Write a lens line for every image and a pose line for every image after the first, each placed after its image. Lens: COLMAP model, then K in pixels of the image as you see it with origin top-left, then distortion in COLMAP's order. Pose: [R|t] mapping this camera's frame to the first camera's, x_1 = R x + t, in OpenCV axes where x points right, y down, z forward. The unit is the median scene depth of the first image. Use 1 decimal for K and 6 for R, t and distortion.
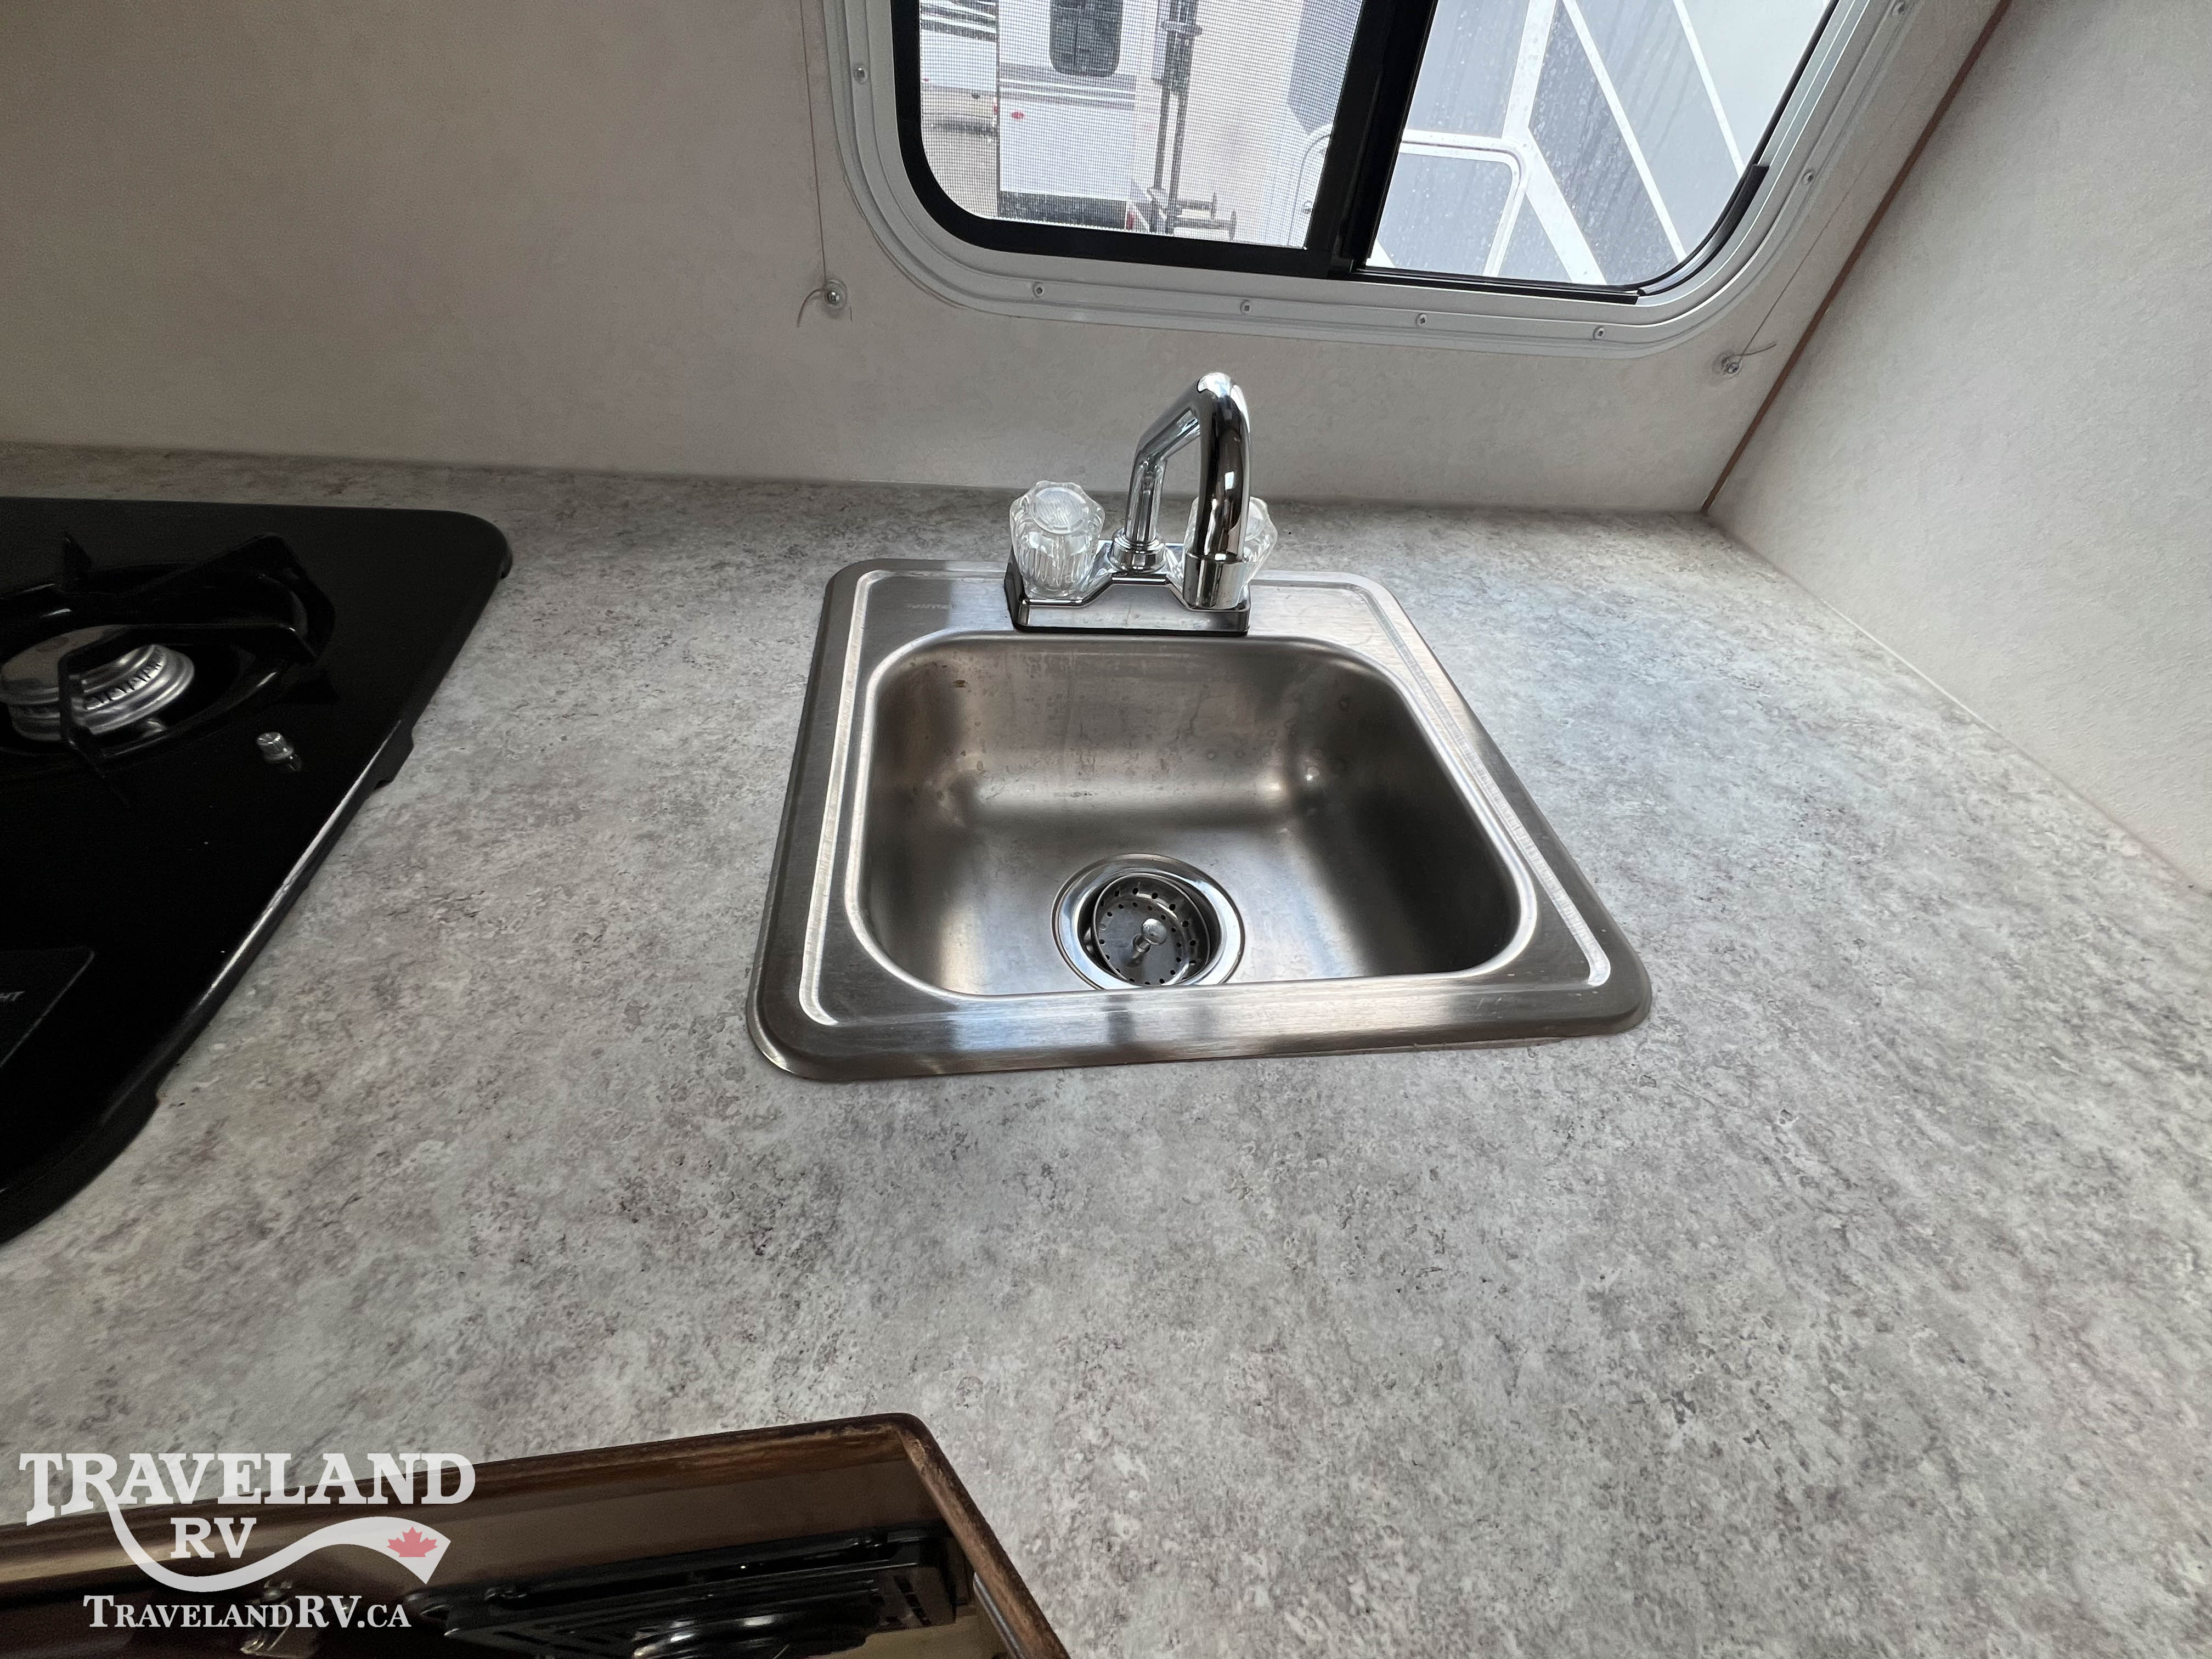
lens RADIAL K [[883.3, 0, 1110.1], [0, 883.3, 823.5], [0, 0, 1]] dist [-0.000609, -0.000295]
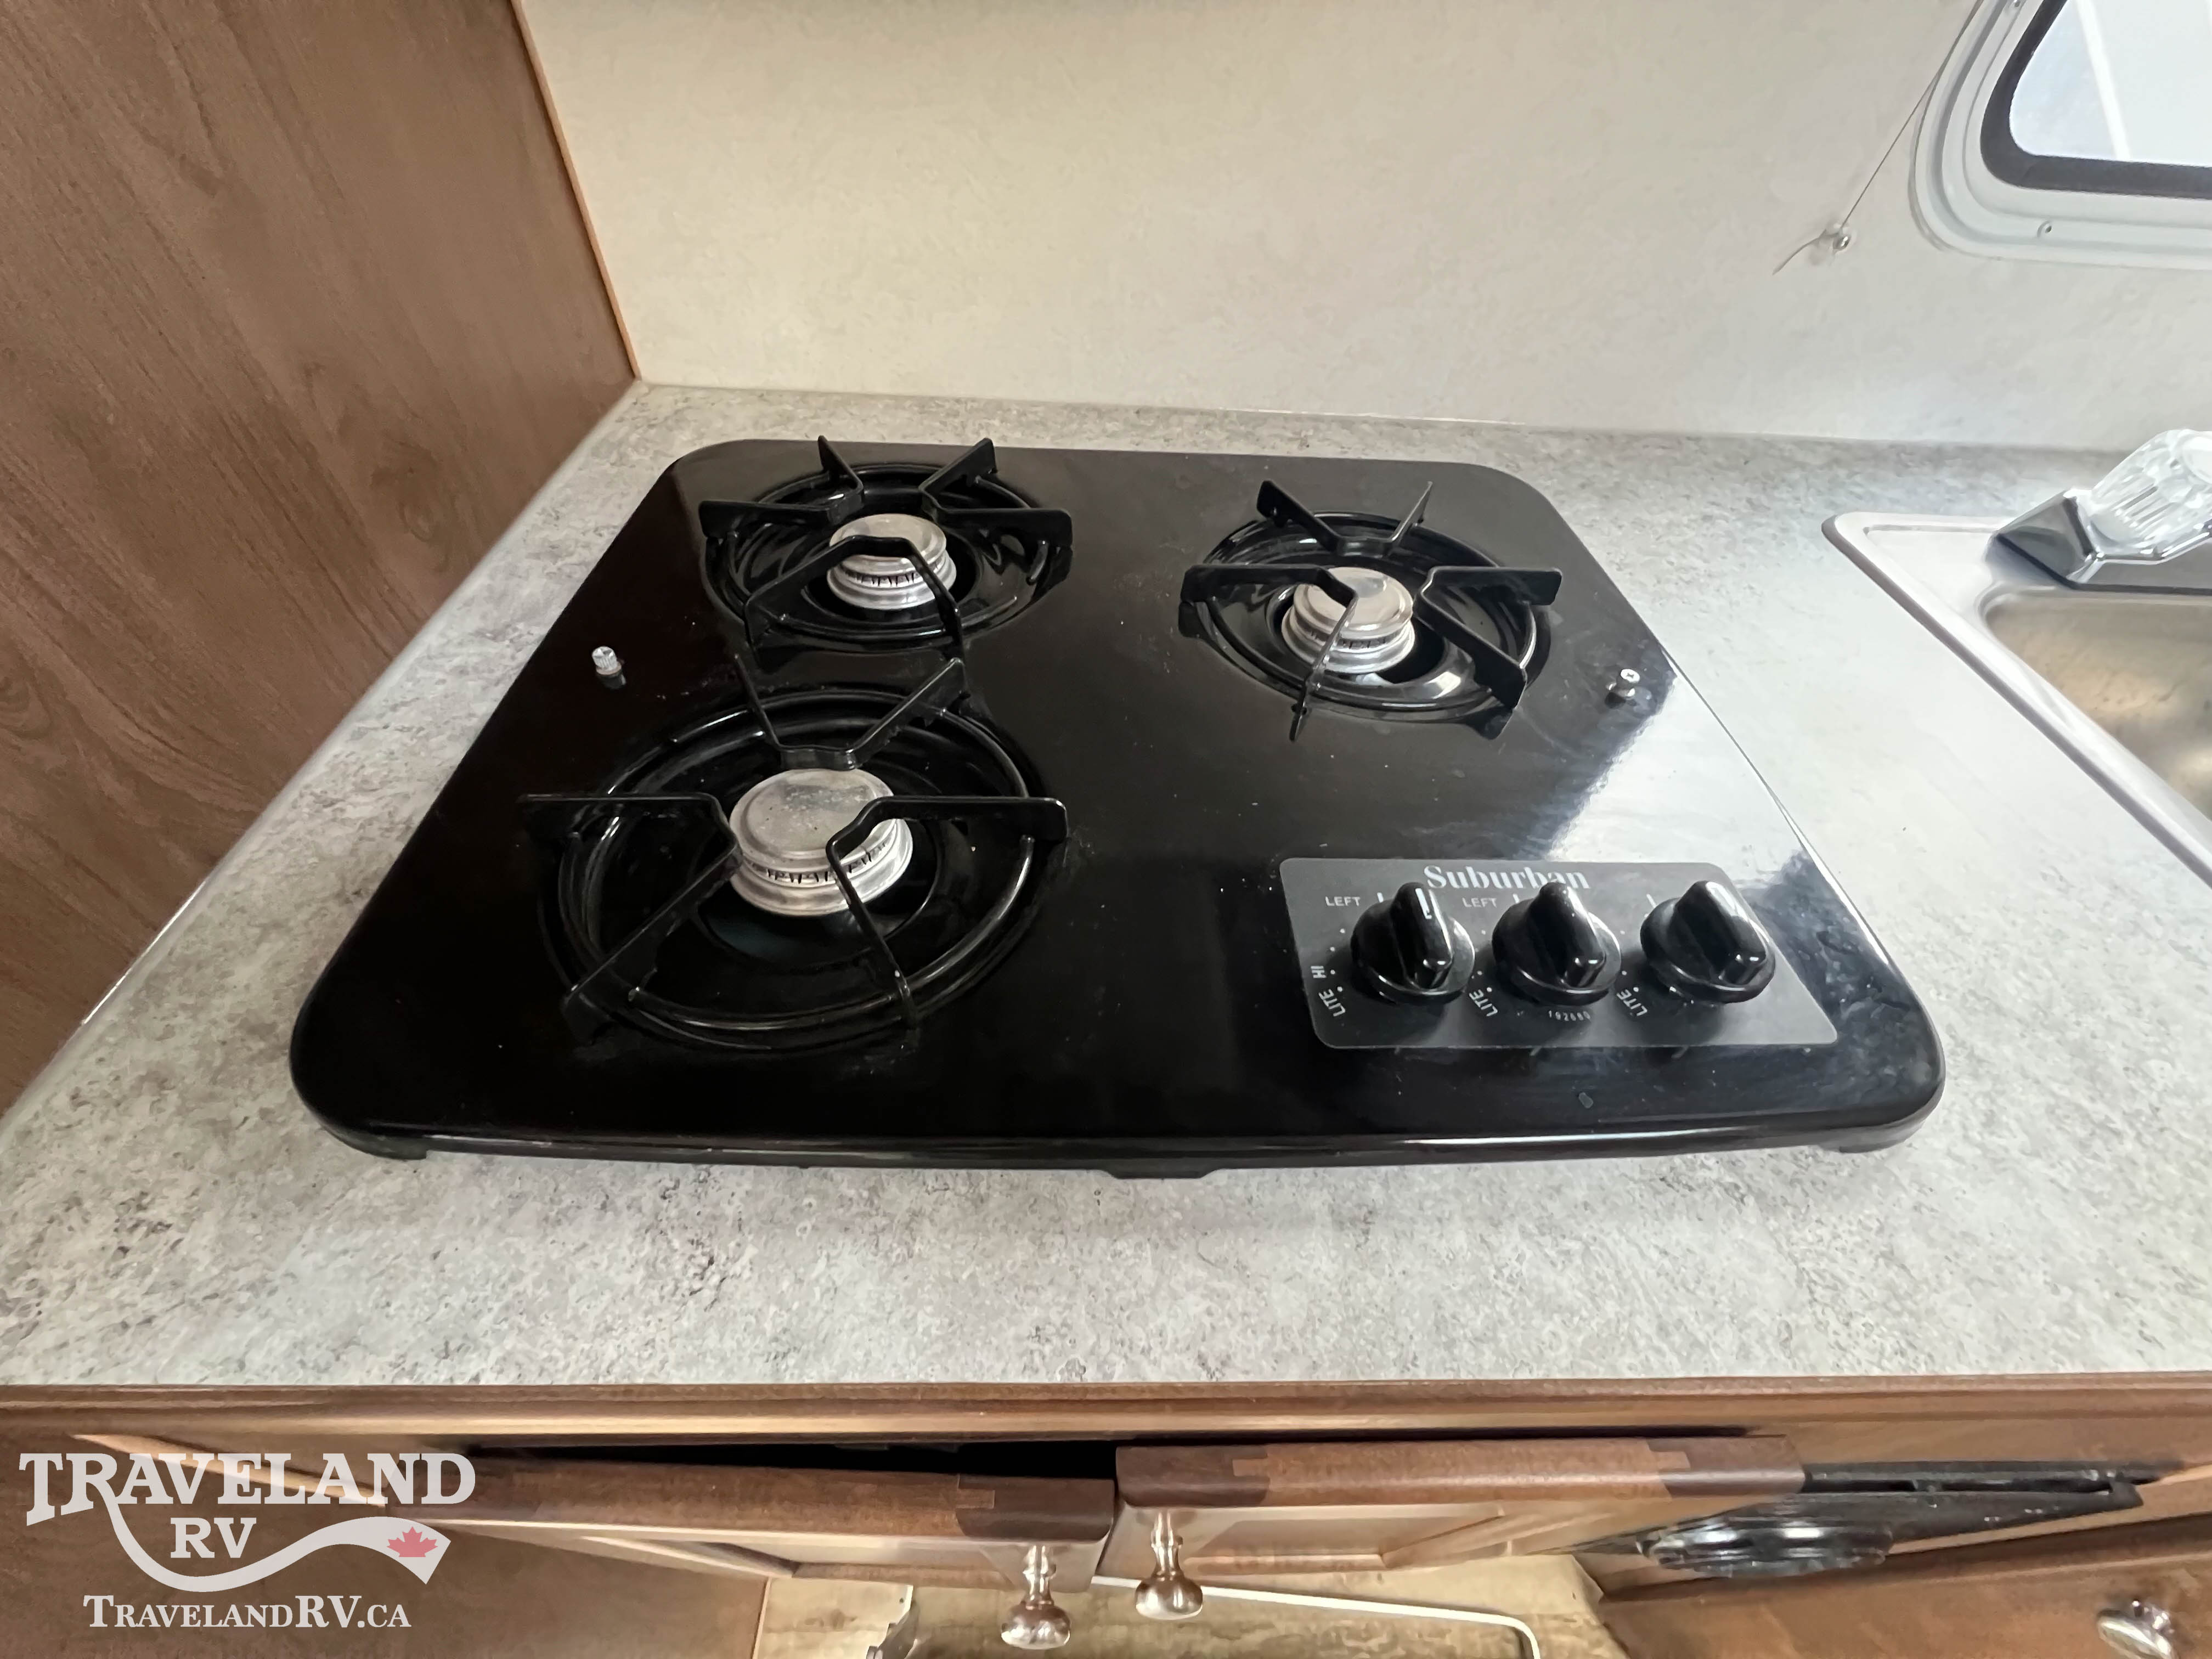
lens RADIAL K [[883.3, 0, 1110.1], [0, 883.3, 823.5], [0, 0, 1]] dist [-0.000609, -0.000295]
pose [[0.991680, 0.046677, -0.119969, -1.027926], [-0.042175, 0.998317, 0.039801, 0.047131], [0.121625, -0.034410, 0.991979, -0.103136]]
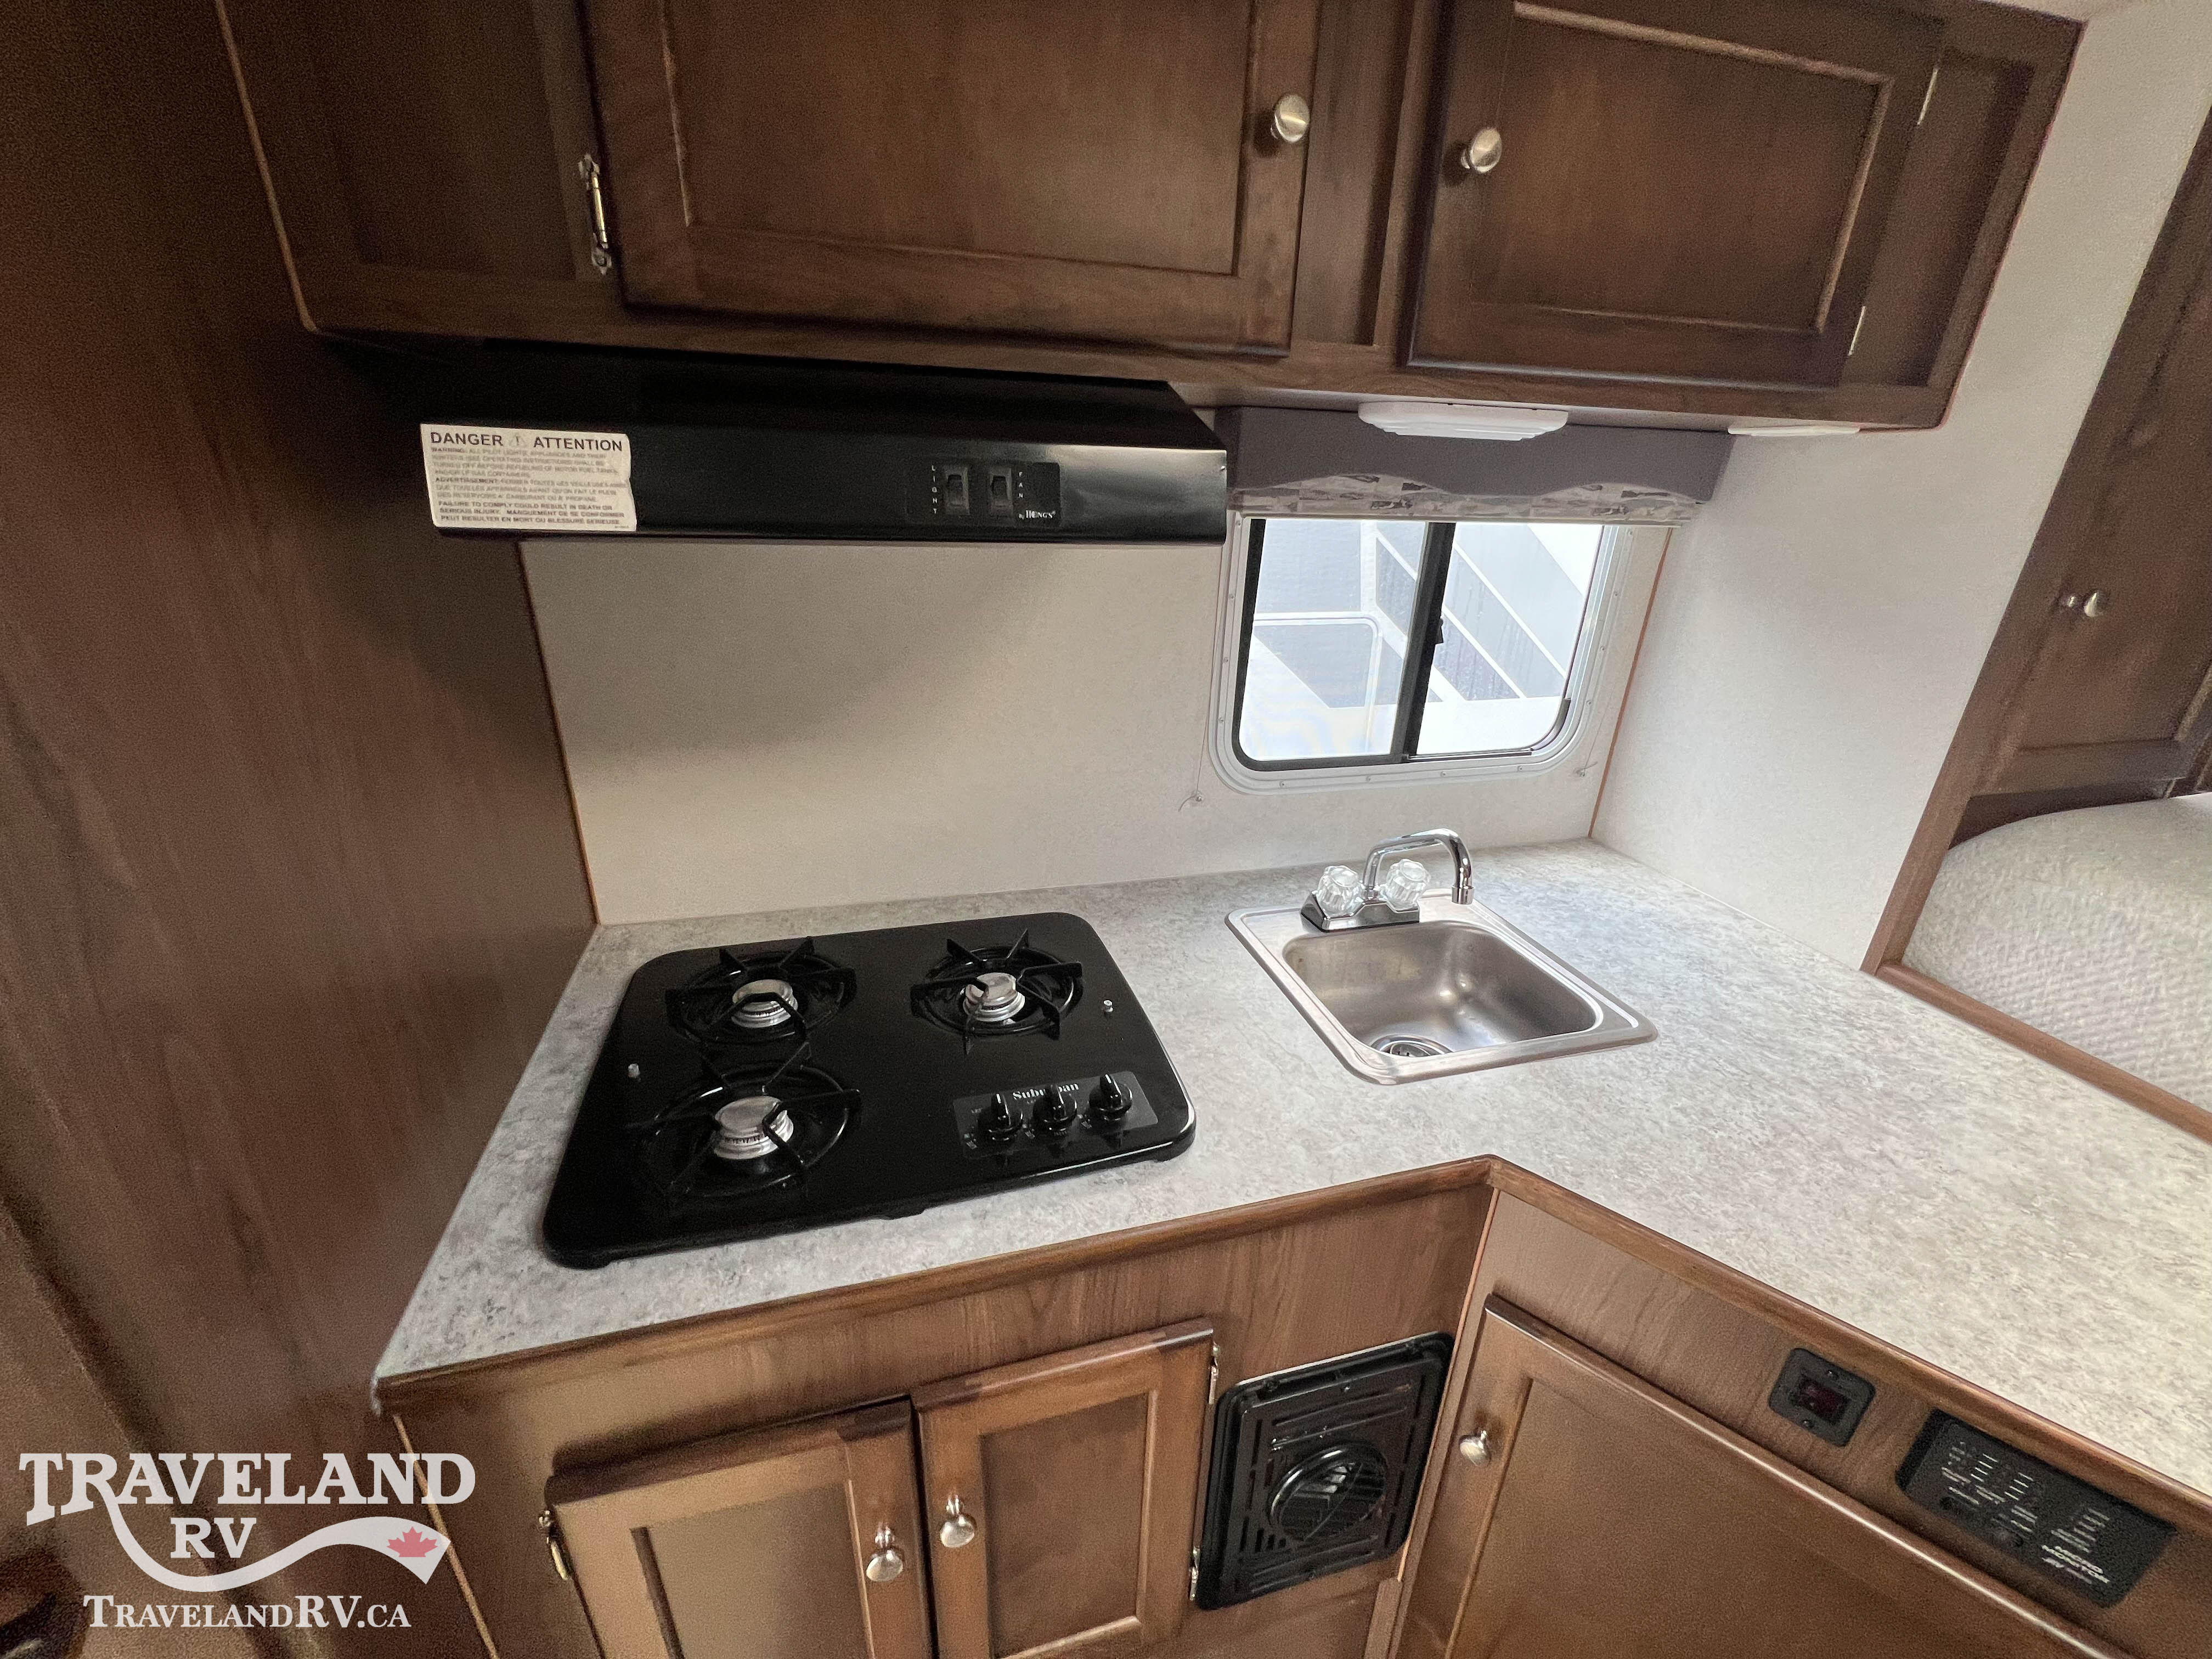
lens RADIAL K [[882.8, 0, 1108.6], [0, 882.8, 827.6], [0, 0, 1]] dist [0.000012, -0.000673]
pose [[0.987412, -0.115207, 0.108376, -0.830145], [0.147093, 0.920744, -0.361378, 0.248454], [-0.058153, 0.372770, 0.926100, -1.063712]]
